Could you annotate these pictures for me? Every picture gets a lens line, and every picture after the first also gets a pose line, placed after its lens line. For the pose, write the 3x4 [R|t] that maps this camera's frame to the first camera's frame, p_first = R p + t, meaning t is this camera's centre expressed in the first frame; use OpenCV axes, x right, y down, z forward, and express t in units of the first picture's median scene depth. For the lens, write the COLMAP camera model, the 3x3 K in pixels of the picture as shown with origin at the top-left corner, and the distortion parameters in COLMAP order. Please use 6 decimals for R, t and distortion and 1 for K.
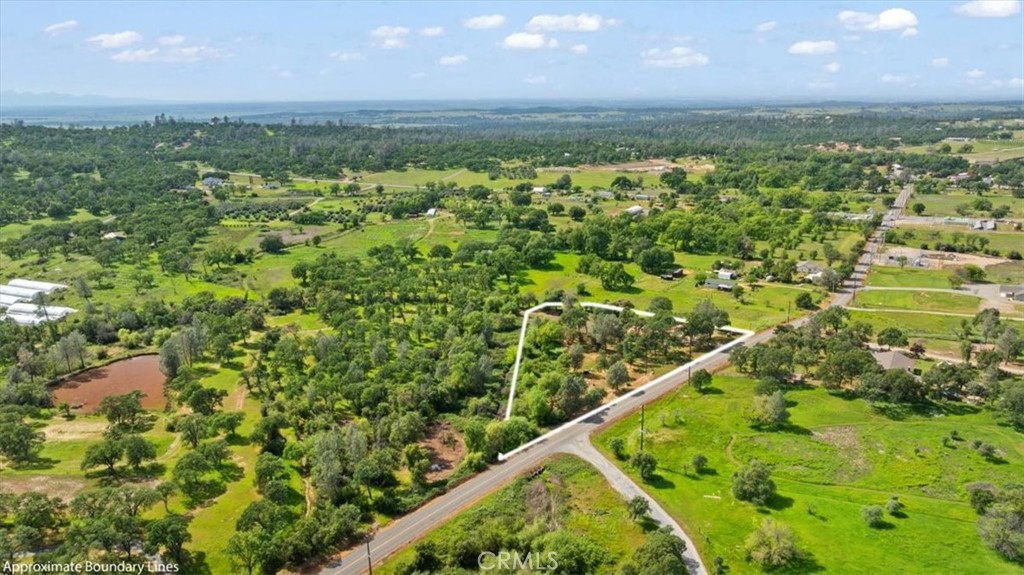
lens RADIAL K [[753.7, 0, 512.0], [0, 753.7, 287.5], [0, 0, 1]] dist [-0.022201, 0.000002]
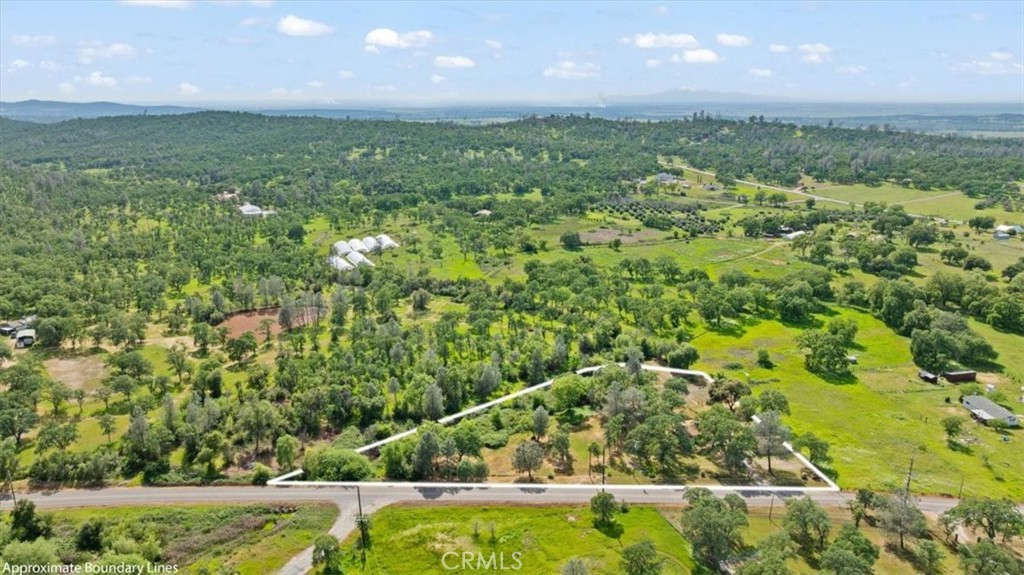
lens RADIAL K [[753.7, 0, 512.0], [0, 753.7, 287.5], [0, 0, 1]] dist [-0.022201, 0.000002]
pose [[0.665354, 0.195203, -0.720555, 0.219907], [-0.194254, 0.977230, 0.085365, -0.039491], [0.720812, 0.083173, 0.688123, 0.149350]]
